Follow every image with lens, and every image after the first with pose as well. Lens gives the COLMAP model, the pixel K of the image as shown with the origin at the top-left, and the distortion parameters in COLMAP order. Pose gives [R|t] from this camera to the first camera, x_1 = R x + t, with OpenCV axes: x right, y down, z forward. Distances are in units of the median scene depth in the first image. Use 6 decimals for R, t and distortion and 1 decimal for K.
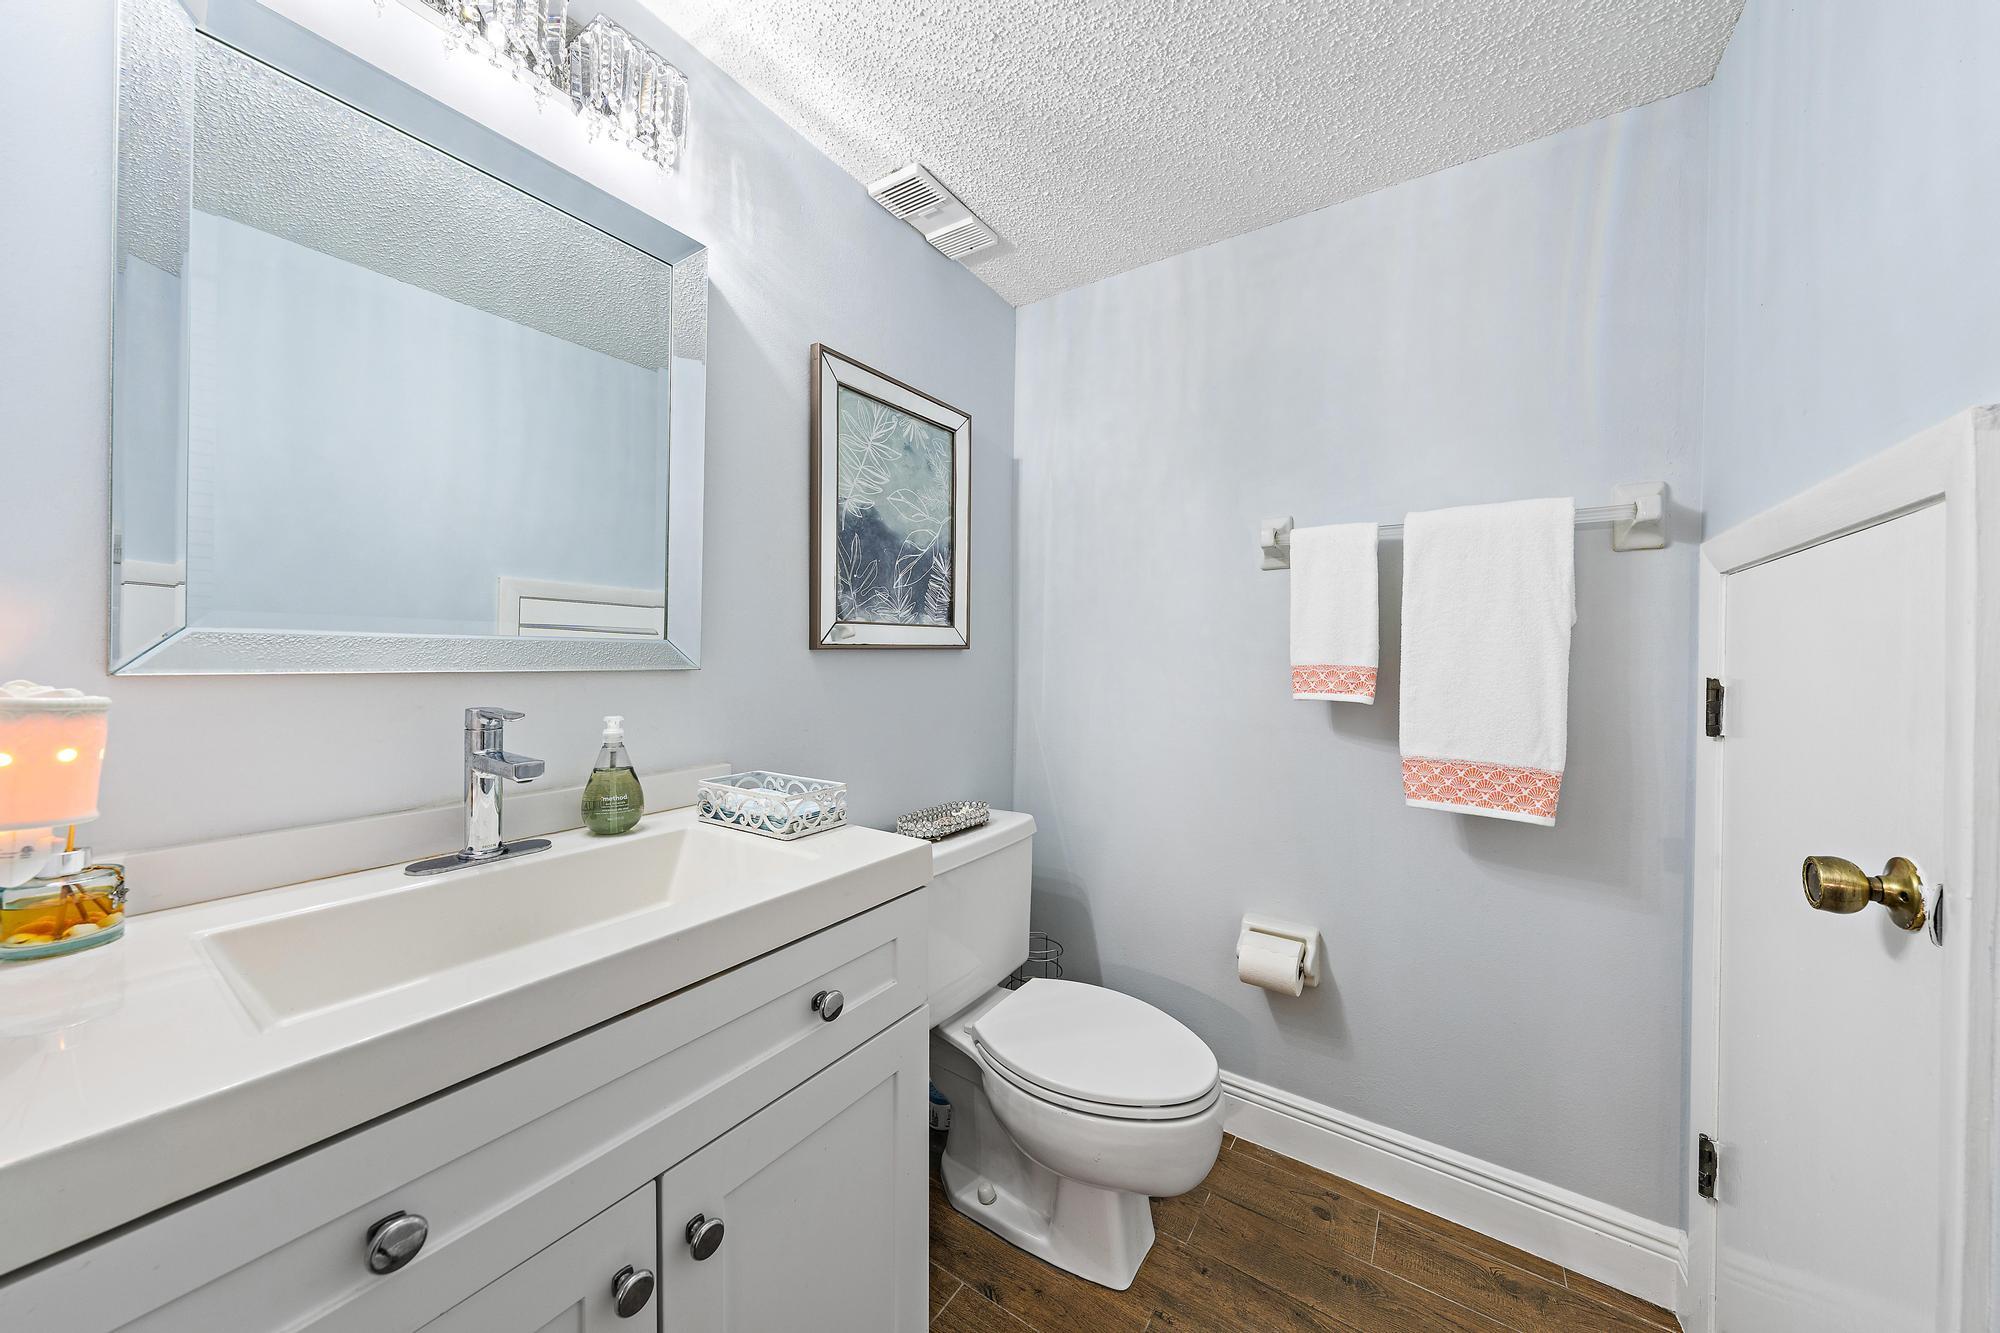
lens RADIAL K [[678.7, 0, 1001.9], [0, 678.7, 660.1], [0, 0, 1]] dist [0.000661, 0.000097]
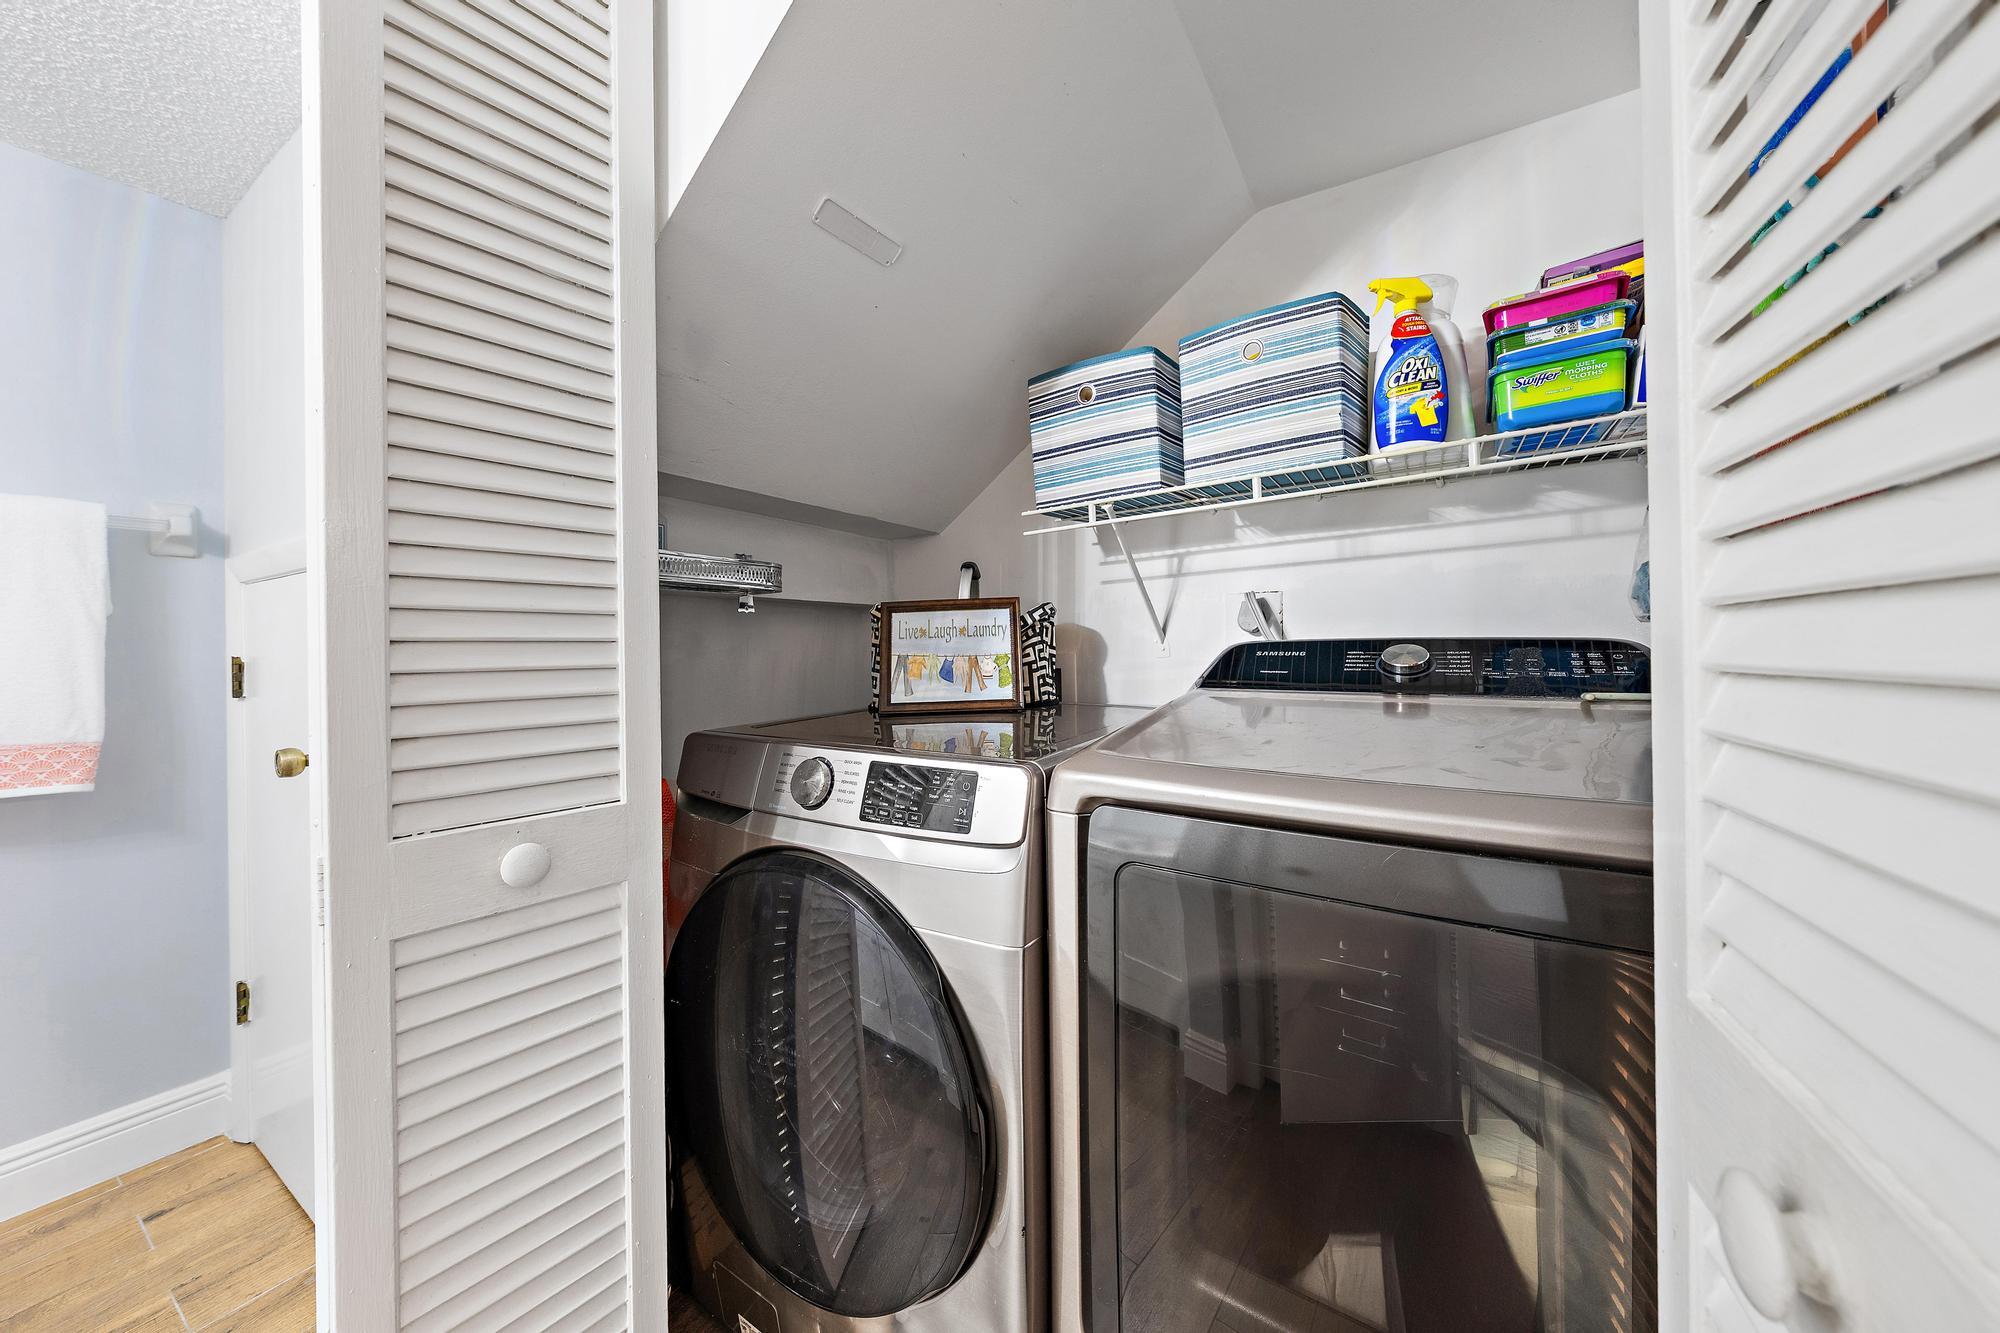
lens RADIAL K [[678.7, 0, 1011.2], [0, 678.7, 658.7], [0, 0, 1]] dist [0.000661, 0.000097]
pose [[-0.040426, -0.017333, 0.999032, -0.403780], [0.011562, 0.999774, 0.017814, 0.022563], [-0.999116, 0.012271, -0.040217, -0.519243]]
